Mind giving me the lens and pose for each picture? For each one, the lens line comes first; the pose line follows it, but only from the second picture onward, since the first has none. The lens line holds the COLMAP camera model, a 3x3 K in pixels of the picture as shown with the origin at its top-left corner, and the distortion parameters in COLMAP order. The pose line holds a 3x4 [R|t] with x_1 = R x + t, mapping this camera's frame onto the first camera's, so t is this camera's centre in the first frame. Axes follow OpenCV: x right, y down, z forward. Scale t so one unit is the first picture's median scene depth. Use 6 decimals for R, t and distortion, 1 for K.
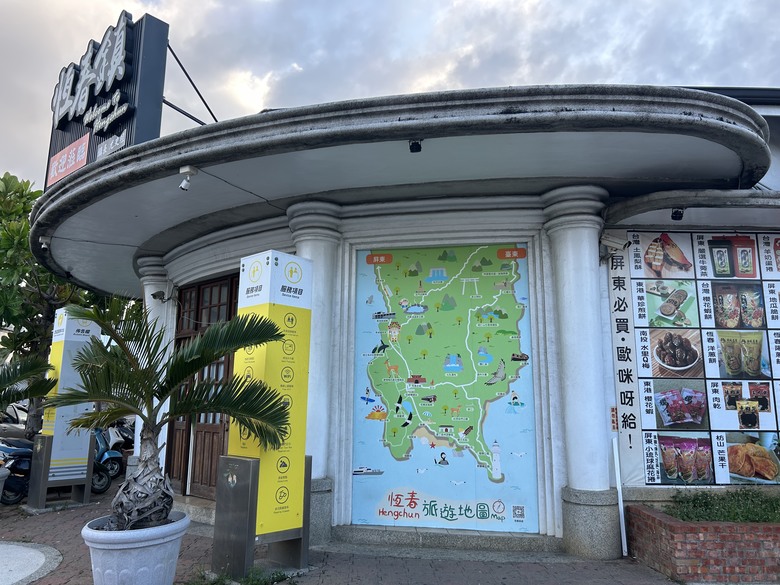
lens RADIAL K [[587.0, 0, 390.0], [0, 587.0, 291.6], [0, 0, 1]] dist [-0.000338, -0.000553]
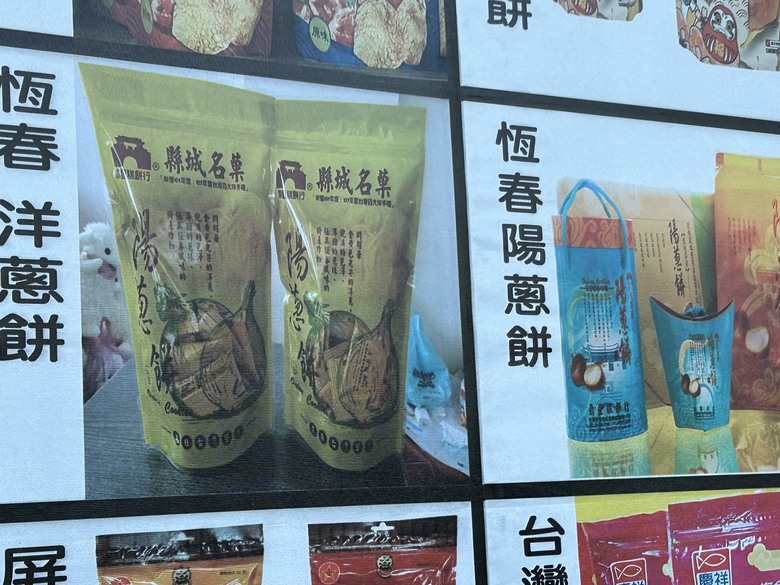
lens RADIAL K [[1817.2, 0, 390.0], [0, 1817.2, 292.5], [0, 0, 1]] dist [-0.038726, 0.000000]
pose [[0.824510, 0.020854, 0.565464, 0.416995], [-0.050373, 0.998058, 0.036642, 0.094137], [-0.563601, -0.058695, 0.823959, 0.693485]]
